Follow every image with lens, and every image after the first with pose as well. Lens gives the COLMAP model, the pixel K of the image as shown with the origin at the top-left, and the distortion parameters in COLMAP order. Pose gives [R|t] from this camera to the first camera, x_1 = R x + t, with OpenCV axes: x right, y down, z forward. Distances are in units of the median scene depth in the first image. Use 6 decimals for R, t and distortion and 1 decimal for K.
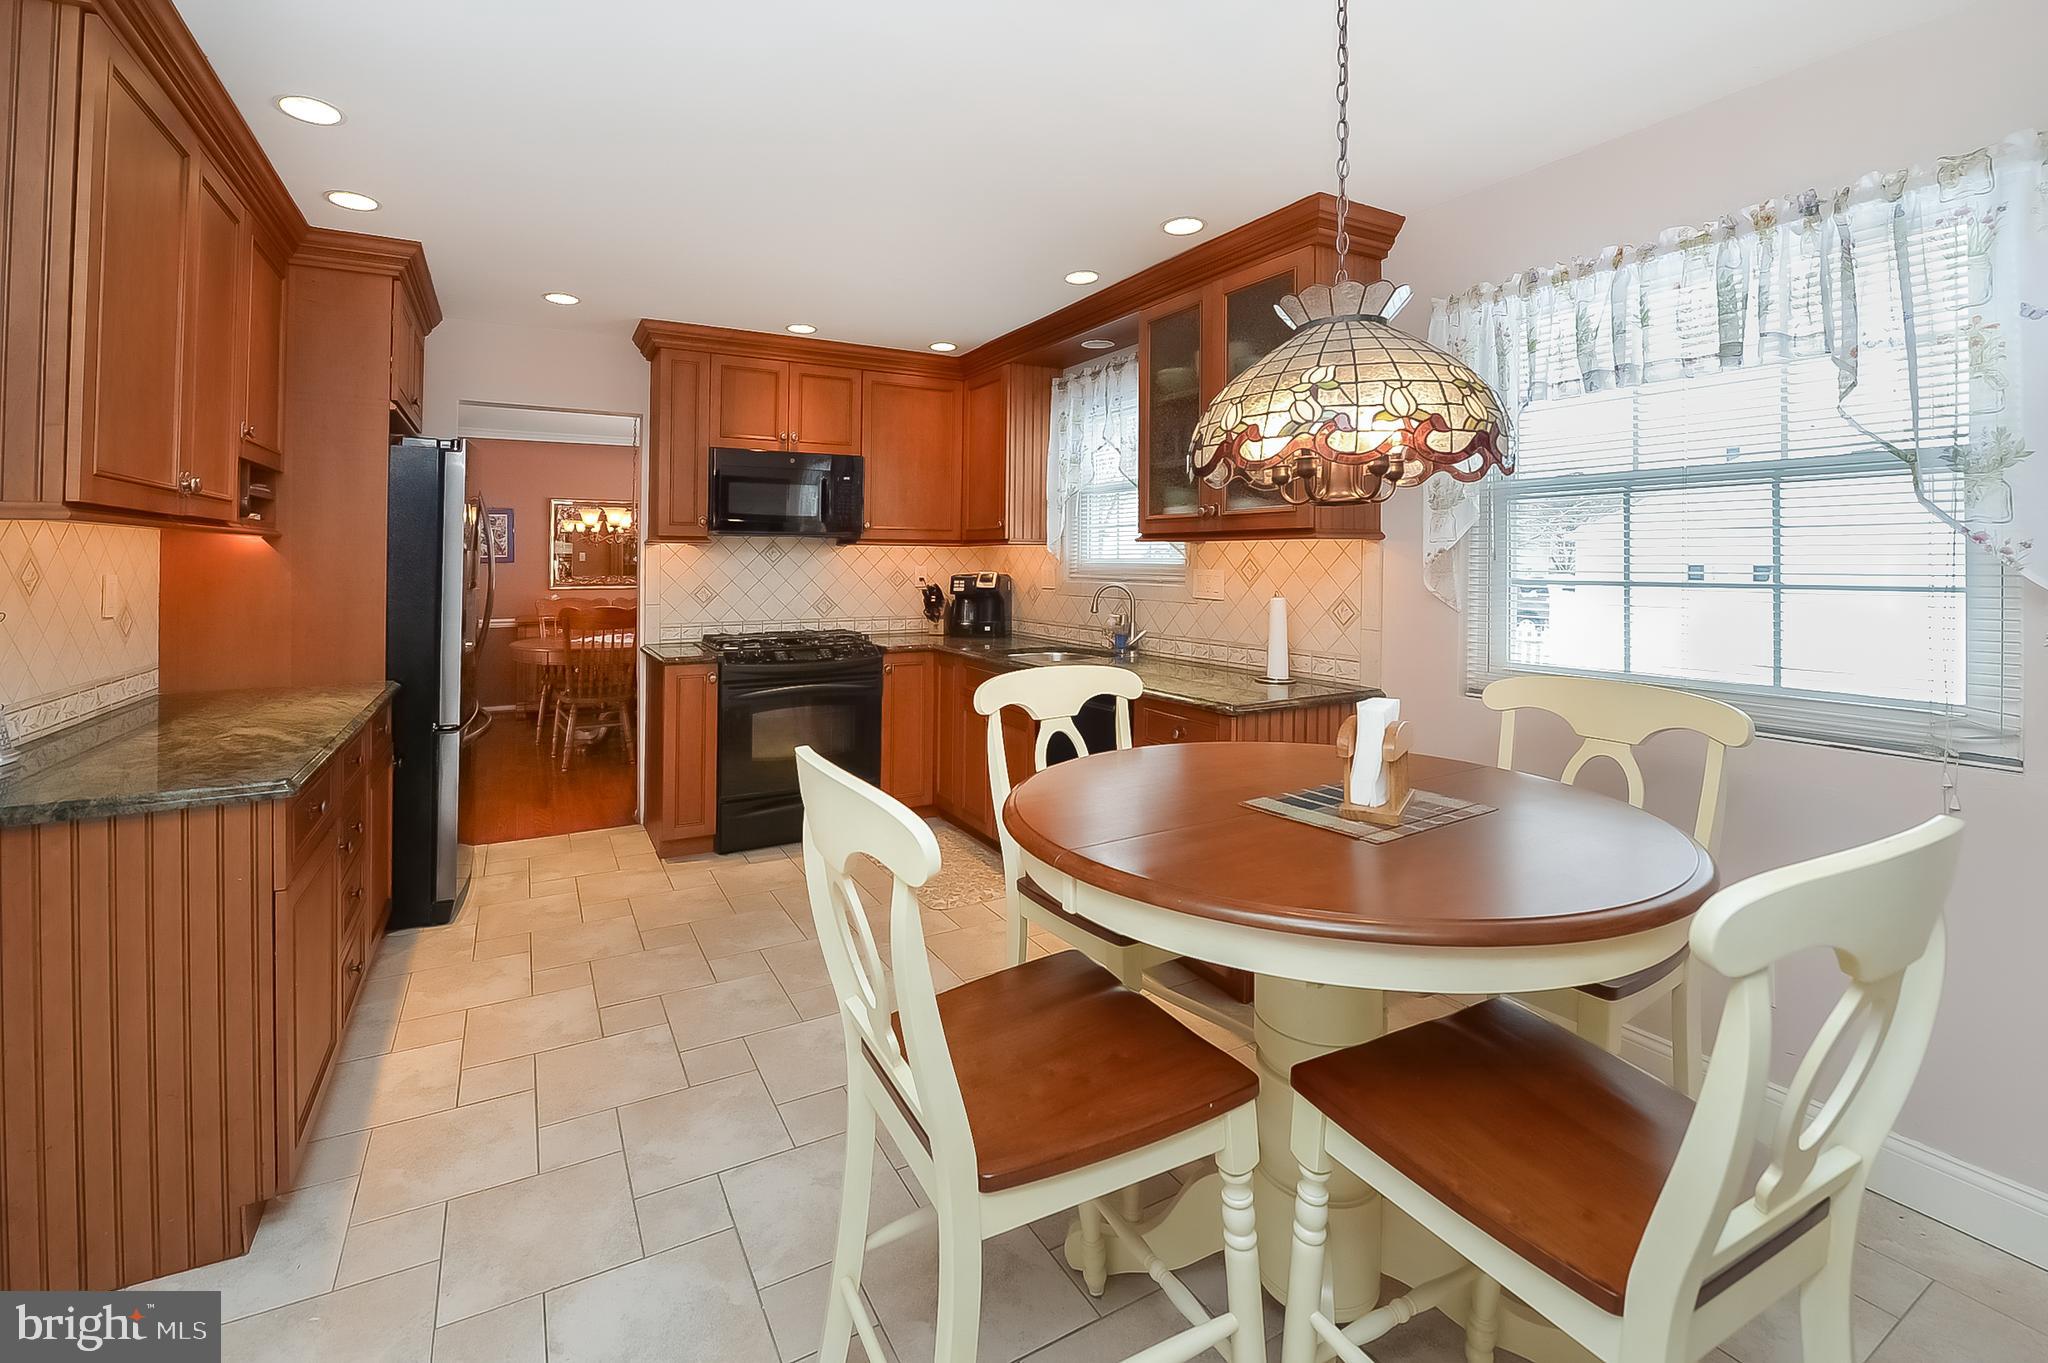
lens RADIAL K [[891.0, 0, 1004.5], [0, 891.0, 538.6], [0, 0, 1]] dist [-0.013121, -0.000074]
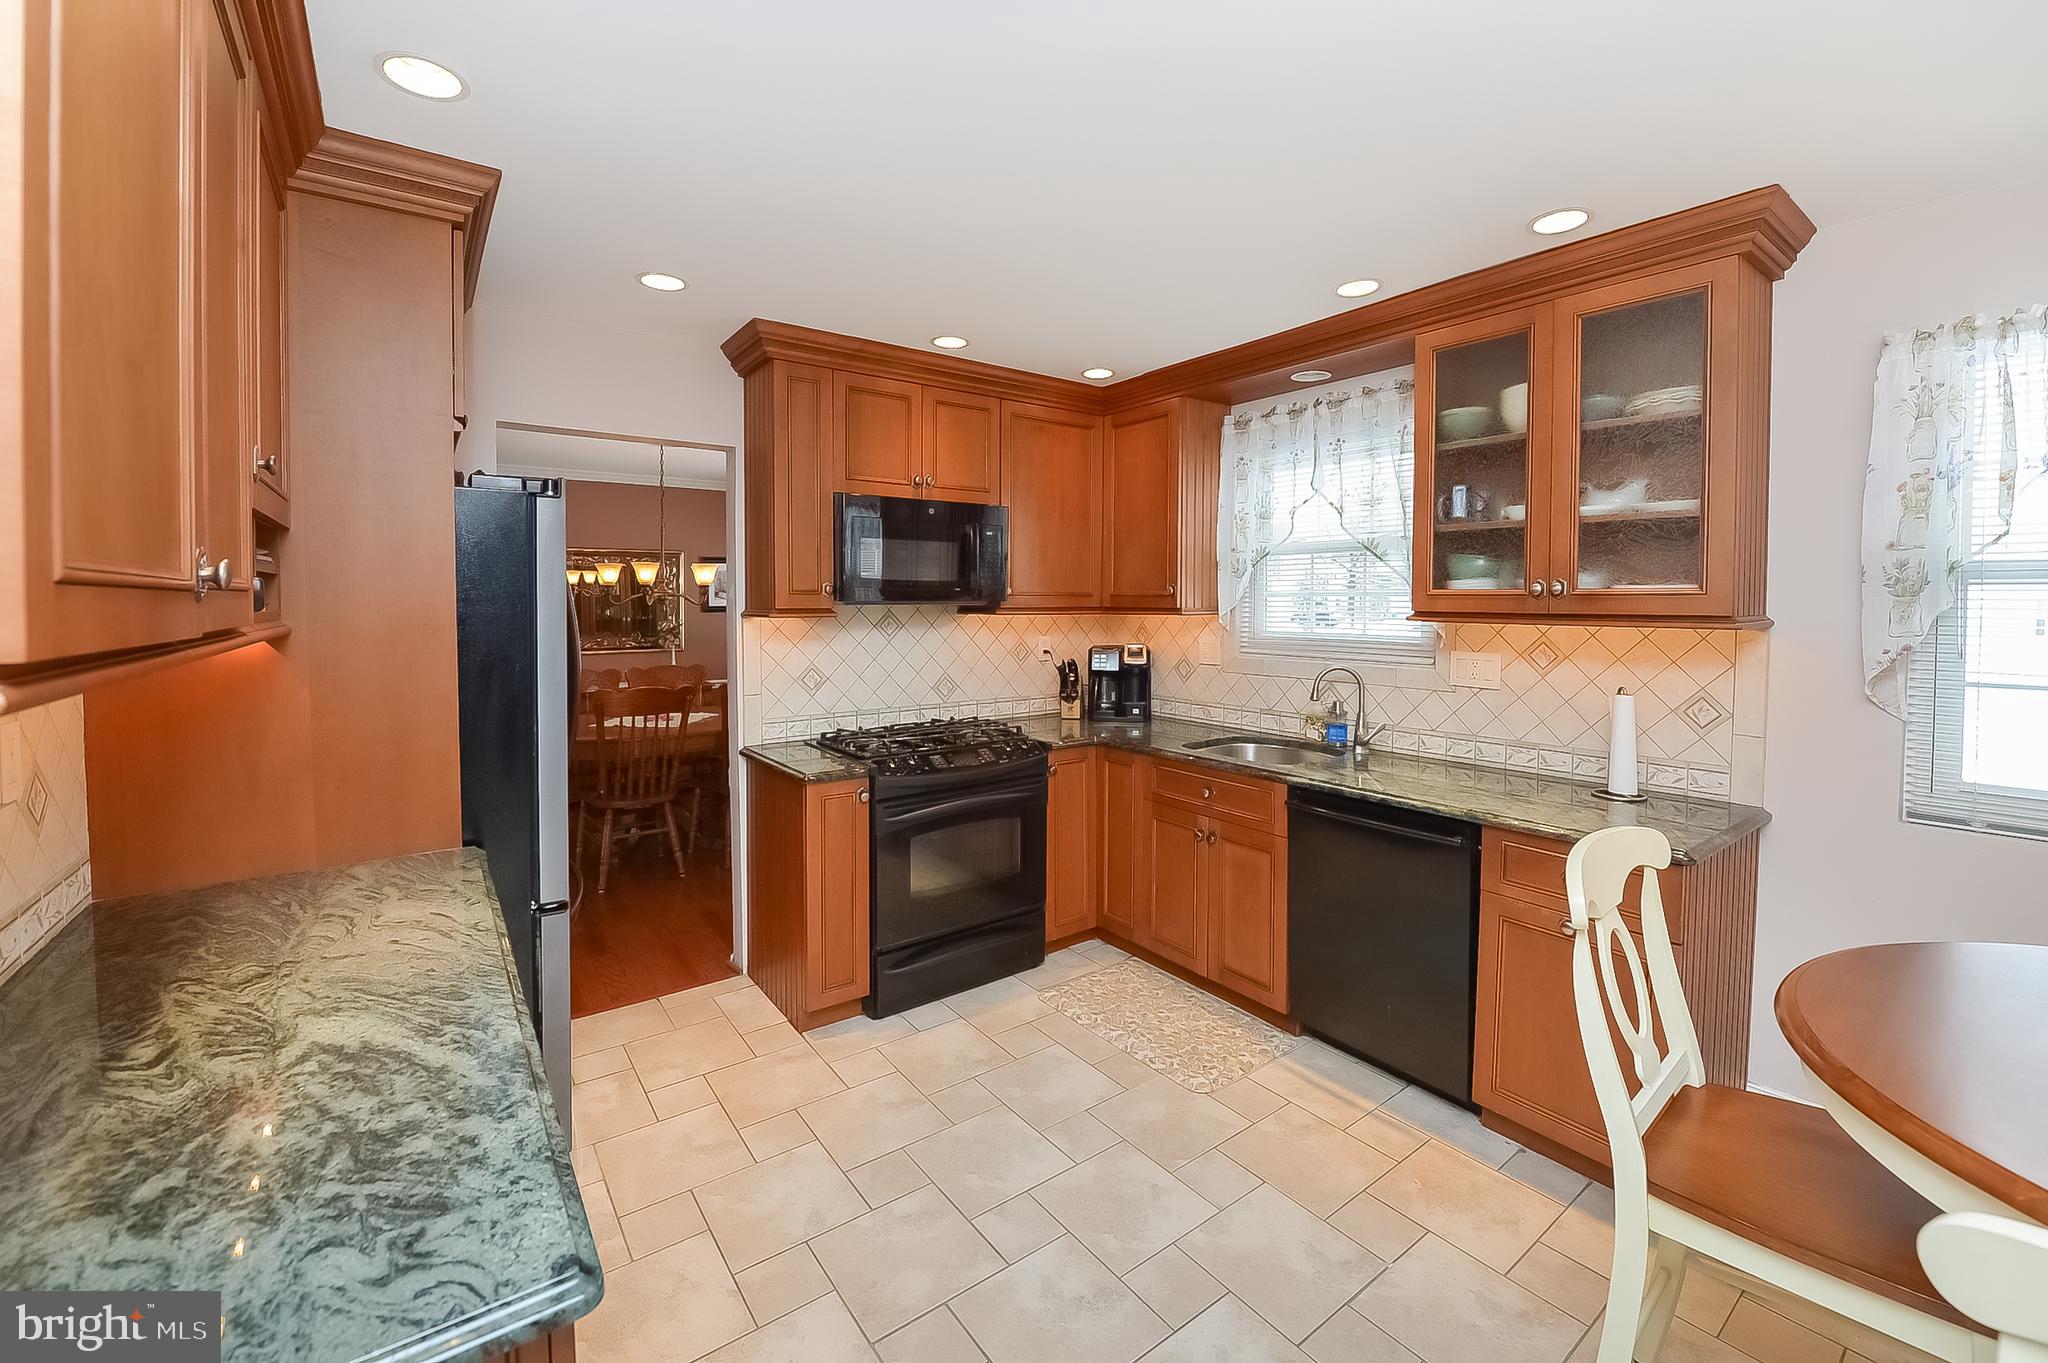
lens RADIAL K [[863.7, 0, 1023.9], [0, 863.7, 615.1], [0, 0, 1]] dist [-0.013832, -0.000203]
pose [[0.990380, -0.000757, 0.138374, -0.268613], [-0.005573, 0.998955, 0.045355, -0.030924], [-0.138263, -0.045690, 0.989341, 0.229928]]
